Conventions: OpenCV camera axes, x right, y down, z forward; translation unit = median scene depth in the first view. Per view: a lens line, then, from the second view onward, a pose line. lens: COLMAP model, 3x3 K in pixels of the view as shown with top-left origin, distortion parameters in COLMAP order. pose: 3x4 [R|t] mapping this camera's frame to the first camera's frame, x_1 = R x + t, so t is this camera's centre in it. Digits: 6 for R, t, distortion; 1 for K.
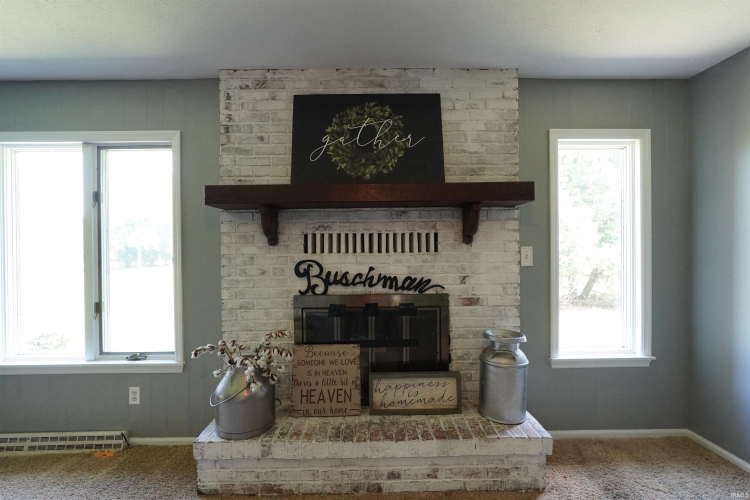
lens RADIAL K [[343.4, 0, 371.5], [0, 343.4, 251.4], [0, 0, 1]] dist [-0.019282, 0.003860]
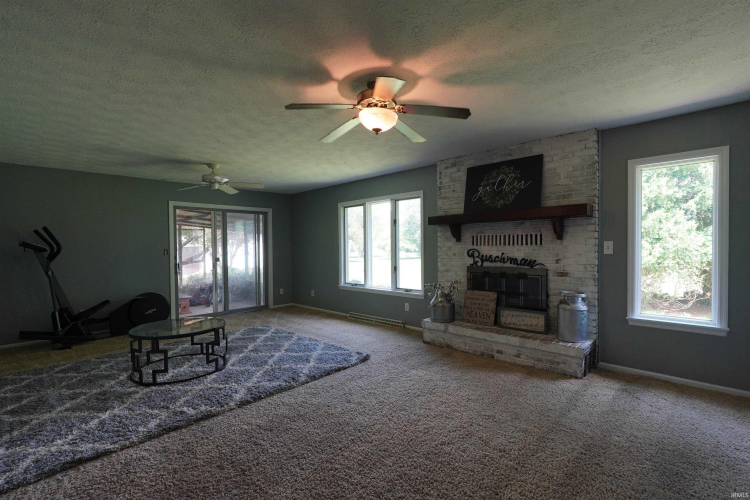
lens RADIAL K [[343.4, 0, 374.5], [0, 343.4, 250.3], [0, 0, 1]] dist [-0.019282, 0.003860]
pose [[0.709073, 0.010243, -0.705060, 0.823033], [0.001472, 0.999871, 0.016006, 0.000224], [0.705133, -0.012387, 0.708967, -0.843686]]
